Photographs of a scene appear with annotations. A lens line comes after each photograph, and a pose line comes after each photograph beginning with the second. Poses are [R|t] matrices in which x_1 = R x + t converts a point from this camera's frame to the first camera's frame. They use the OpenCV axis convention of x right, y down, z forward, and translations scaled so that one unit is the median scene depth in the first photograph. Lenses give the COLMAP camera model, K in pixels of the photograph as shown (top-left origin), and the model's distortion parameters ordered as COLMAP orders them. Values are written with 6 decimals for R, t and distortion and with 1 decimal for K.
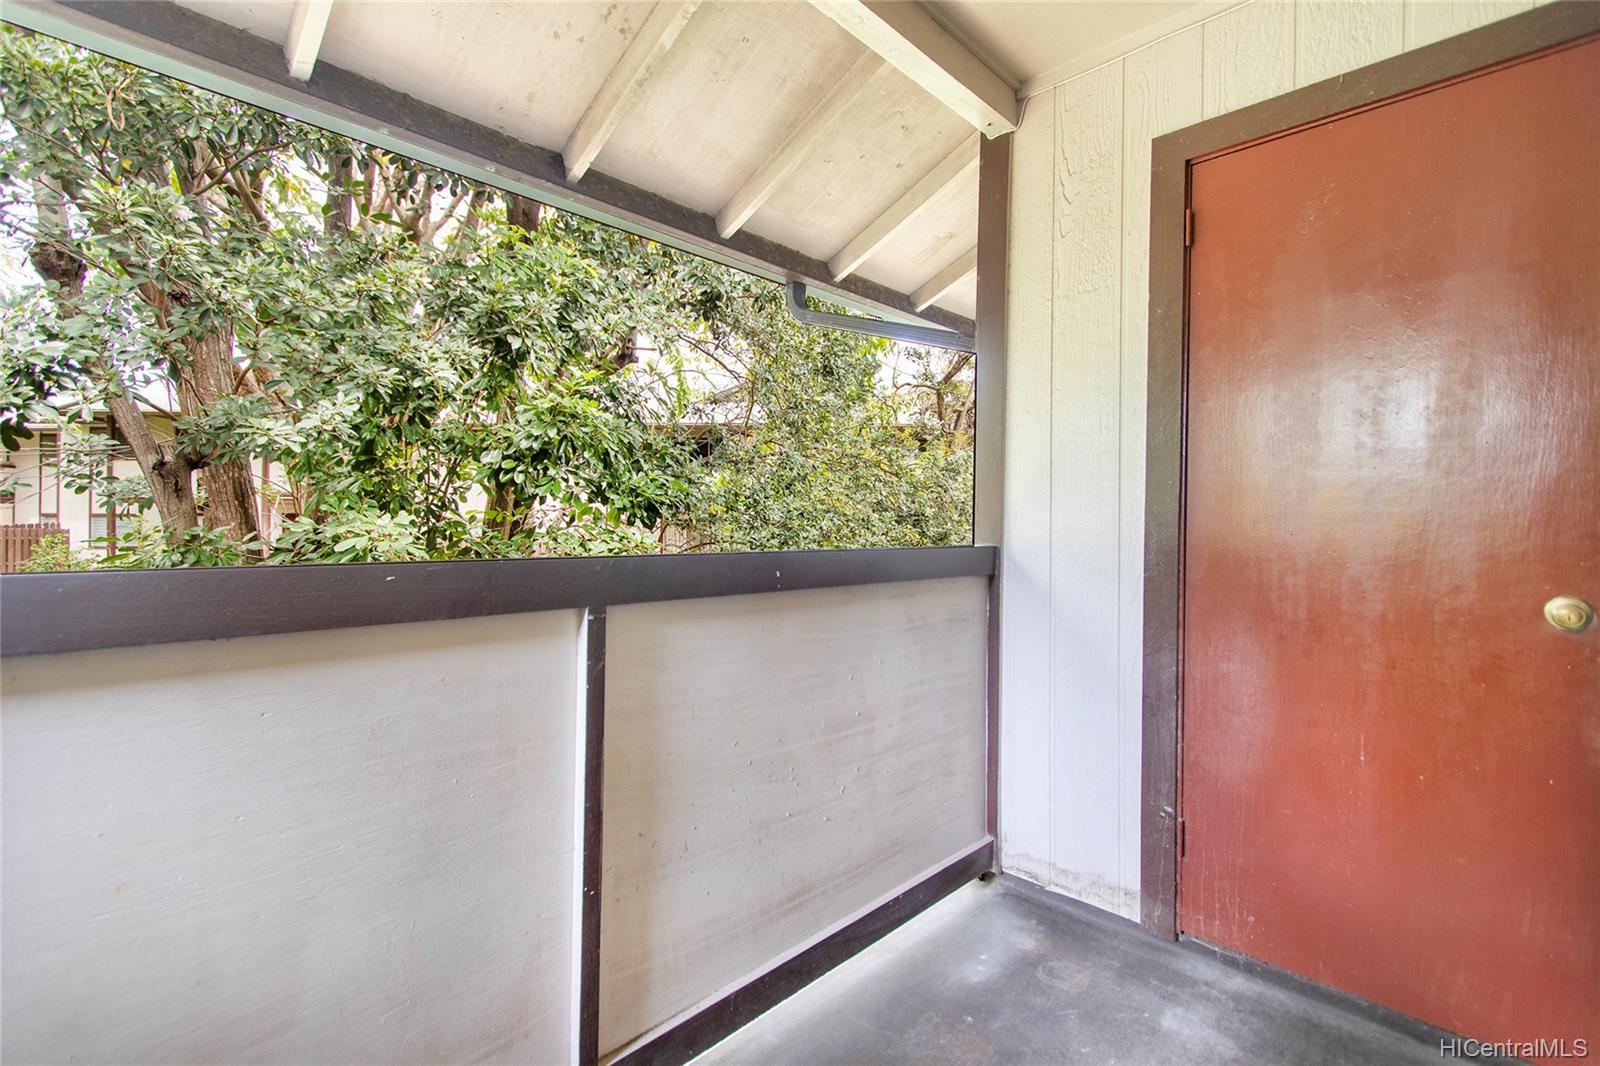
lens RADIAL K [[723.0, 0, 801.4], [0, 723.0, 524.7], [0, 0, 1]] dist [0.004421, -0.000530]
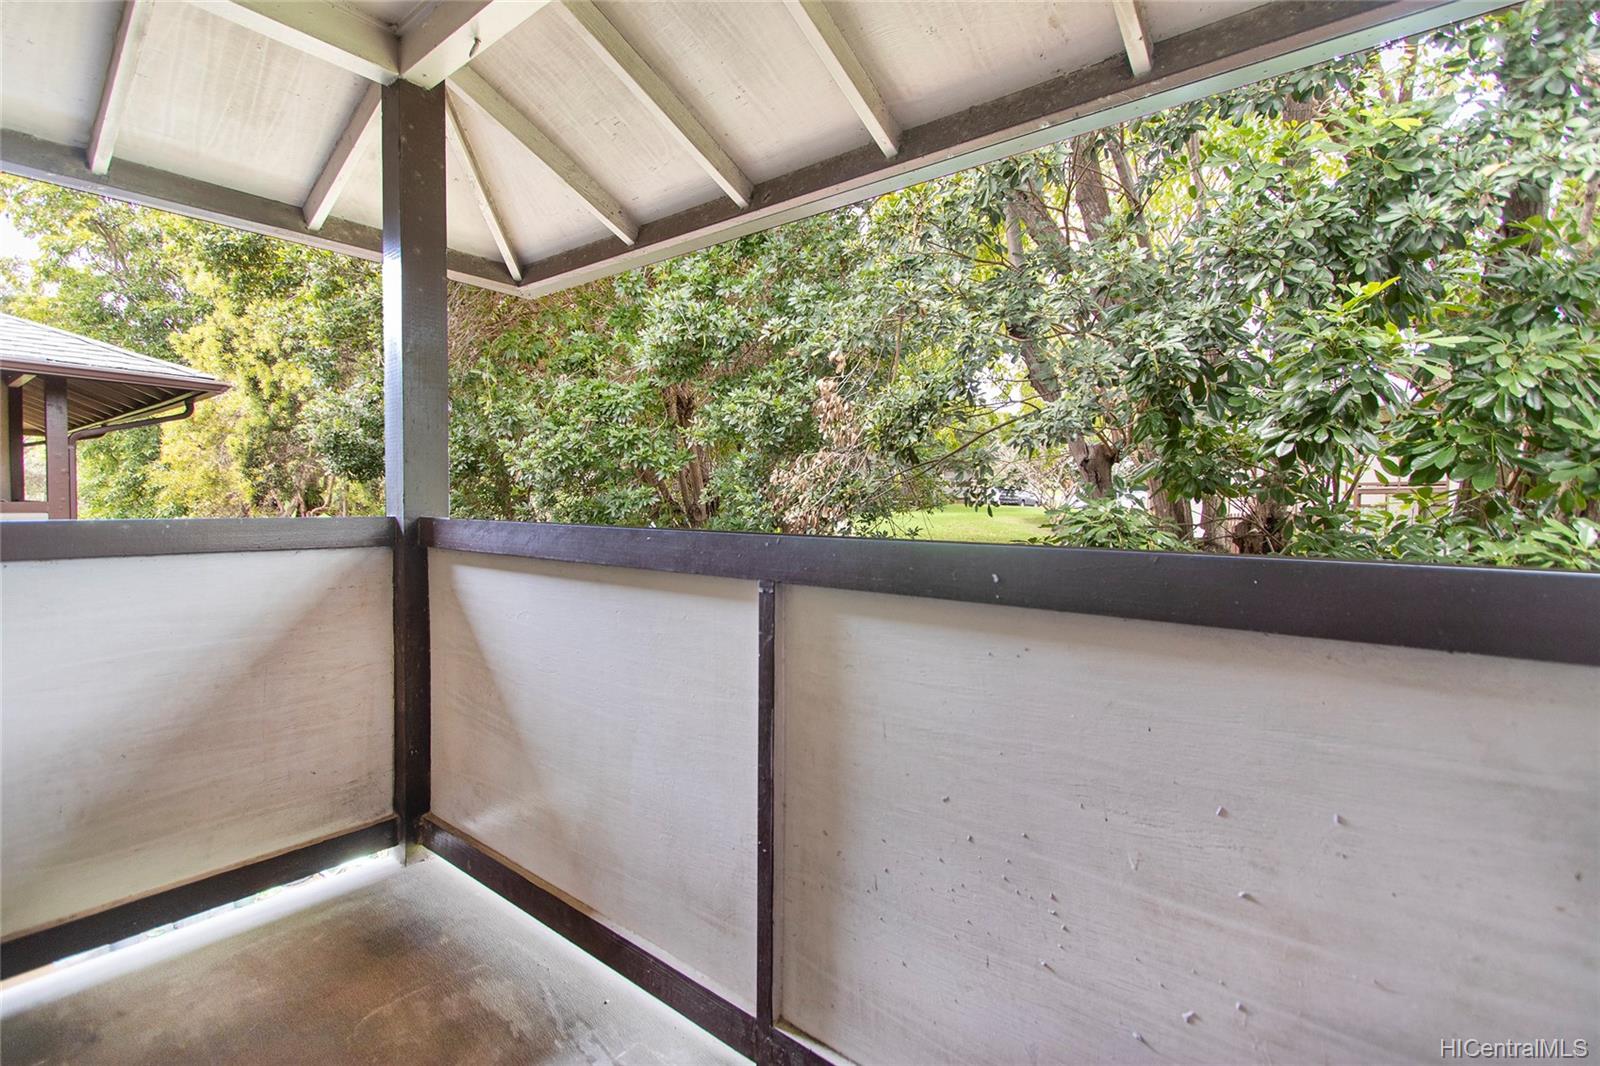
lens RADIAL K [[723.0, 0, 800.0], [0, 723.0, 525.5], [0, 0, 1]] dist [0.004421, -0.000530]
pose [[0.094533, 0.023242, -0.995250, 0.628395], [-0.007676, 0.999715, 0.022618, 0.007351], [0.995492, 0.005501, 0.094684, 0.787401]]
